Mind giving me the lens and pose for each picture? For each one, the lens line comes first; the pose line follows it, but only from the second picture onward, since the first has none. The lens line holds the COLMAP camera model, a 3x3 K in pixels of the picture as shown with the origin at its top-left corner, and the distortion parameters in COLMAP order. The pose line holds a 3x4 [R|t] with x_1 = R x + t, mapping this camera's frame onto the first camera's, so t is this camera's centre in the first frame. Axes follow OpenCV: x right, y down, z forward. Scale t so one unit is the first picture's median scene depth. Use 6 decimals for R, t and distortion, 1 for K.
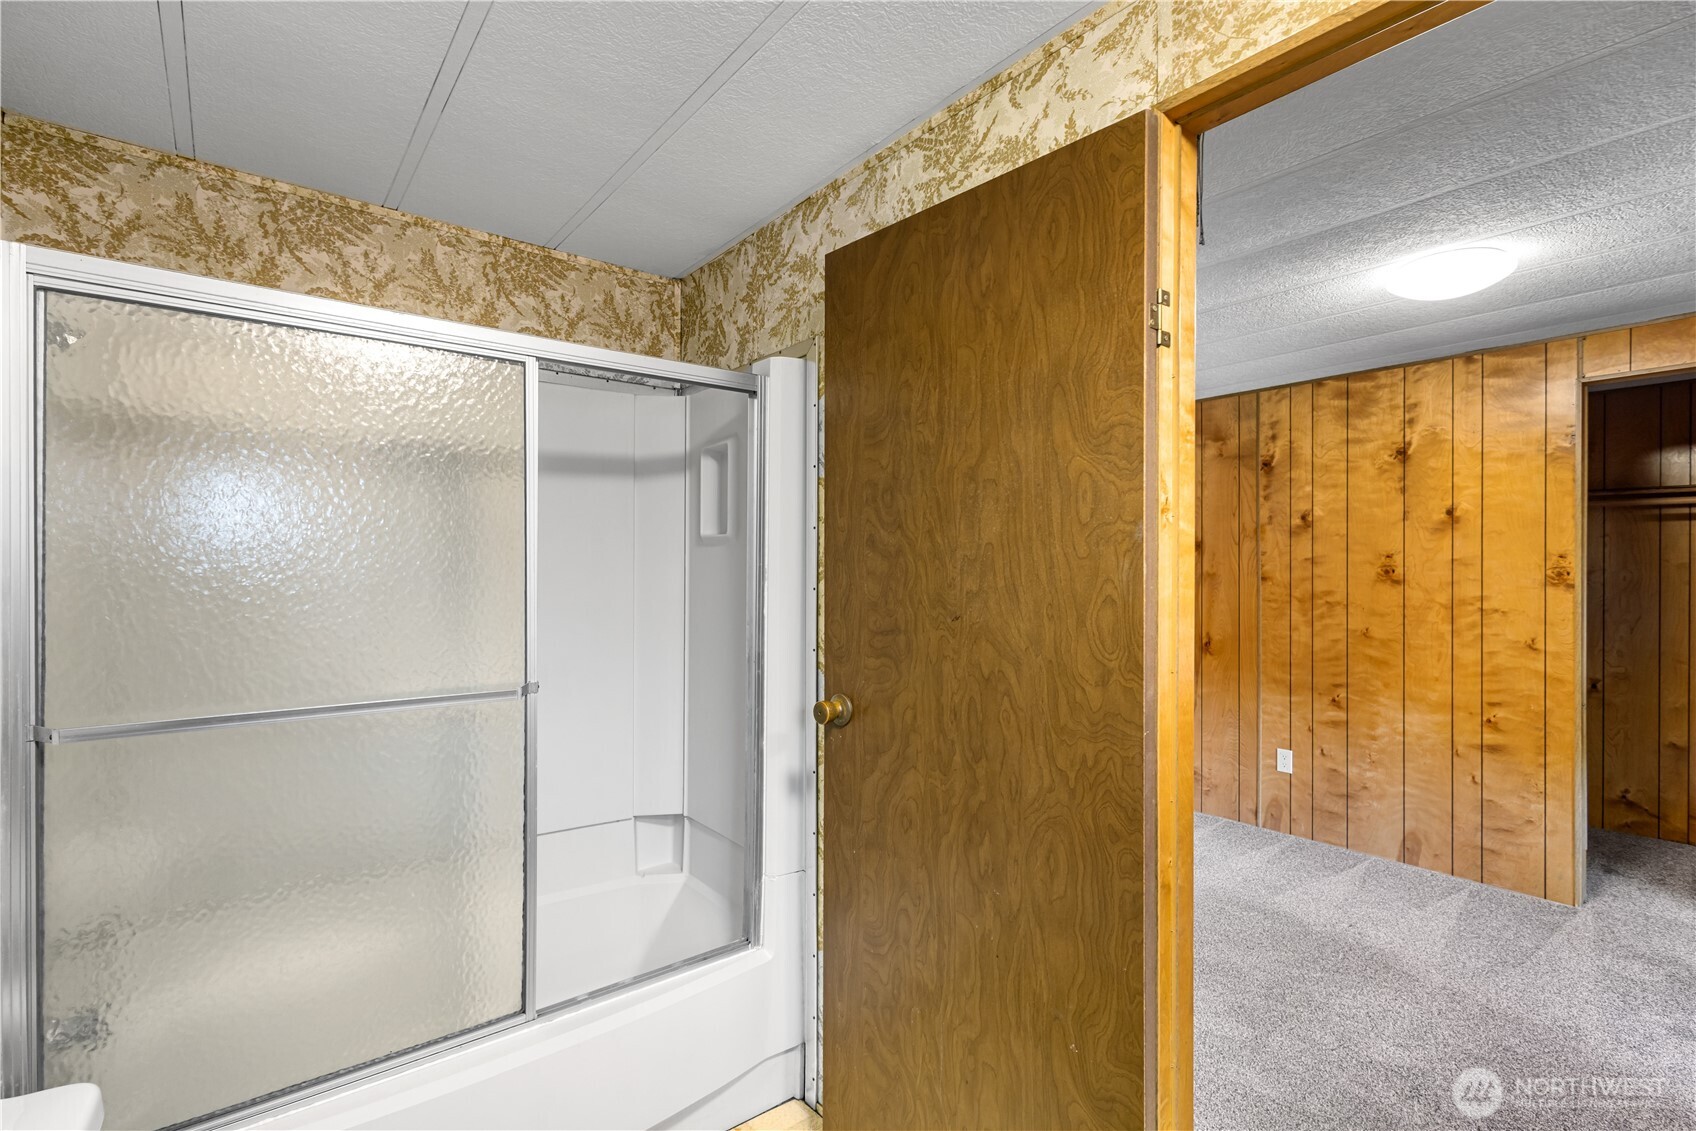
lens RADIAL K [[788.4, 0, 851.5], [0, 788.4, 574.0], [0, 0, 1]] dist [0.004923, 0.000418]
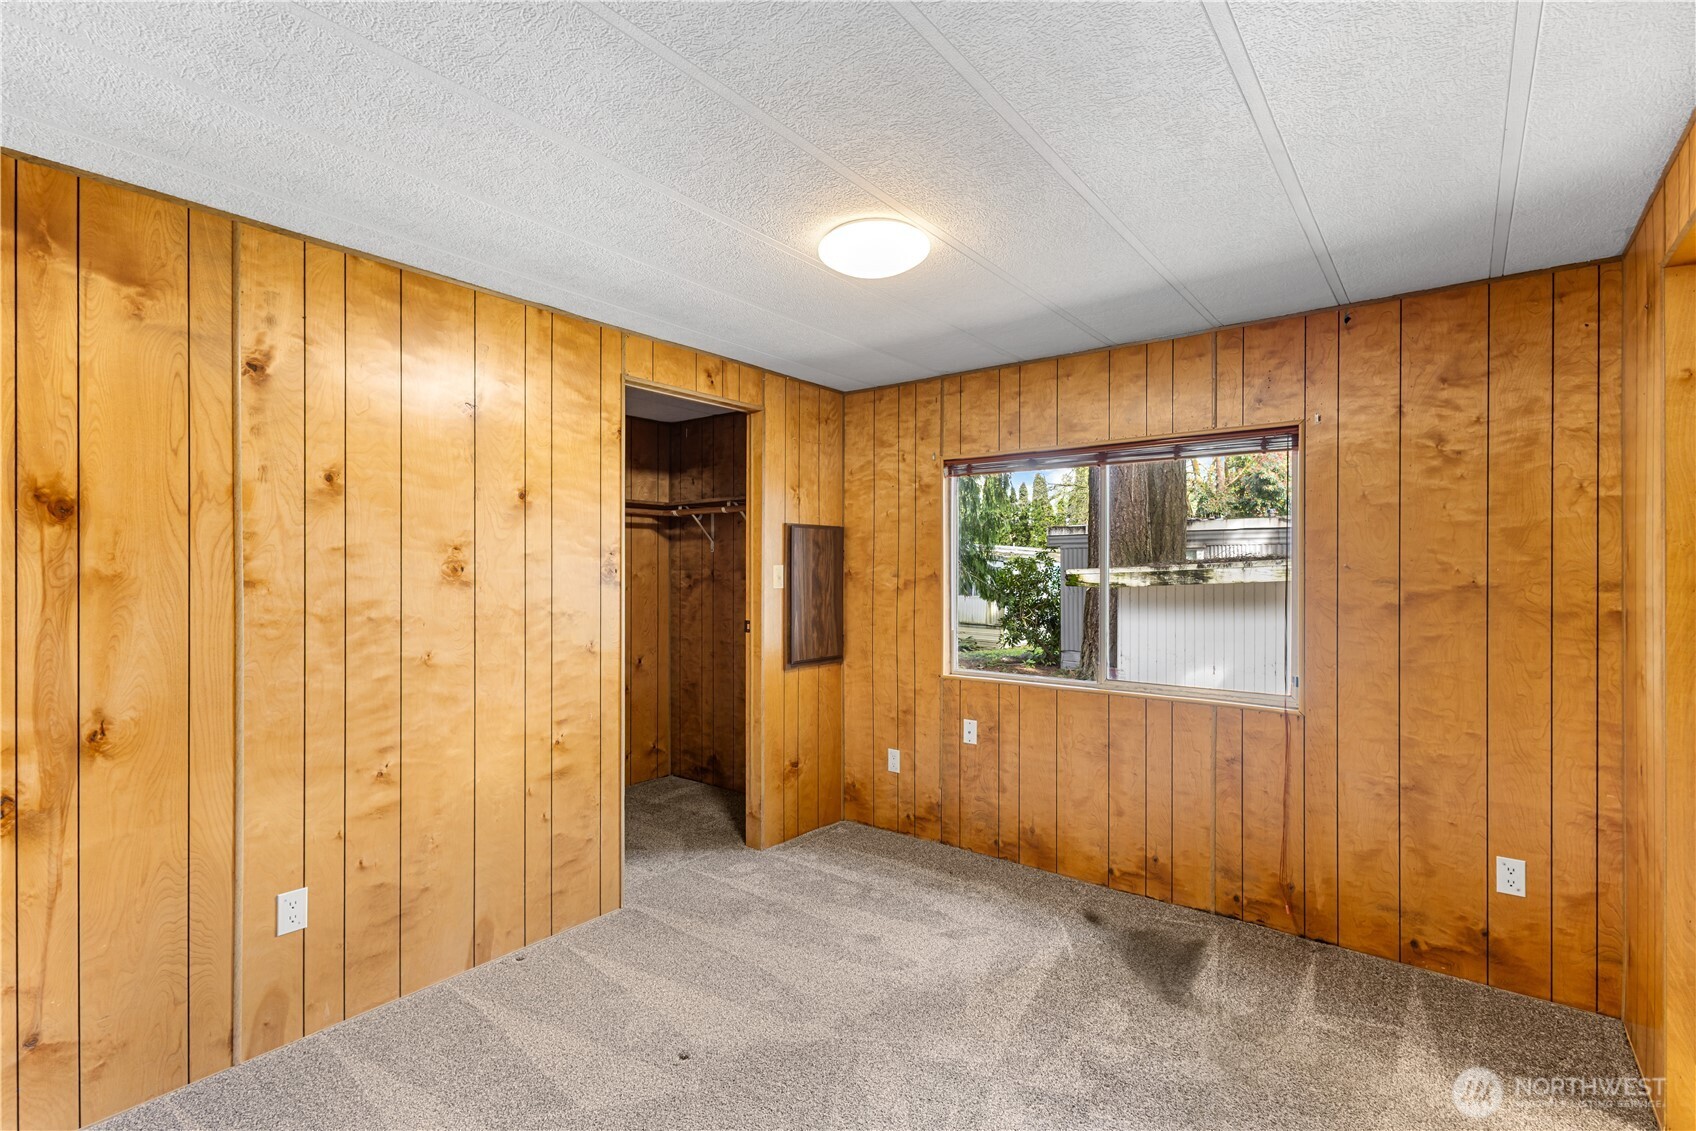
lens RADIAL K [[788.4, 0, 854.9], [0, 788.4, 558.6], [0, 0, 1]] dist [0.004923, 0.000418]
pose [[-0.256249, -0.001199, 0.966610, -0.094998], [-0.008052, 0.999967, -0.000894, -0.014612], [-0.966577, -0.008012, -0.256251, 0.802303]]
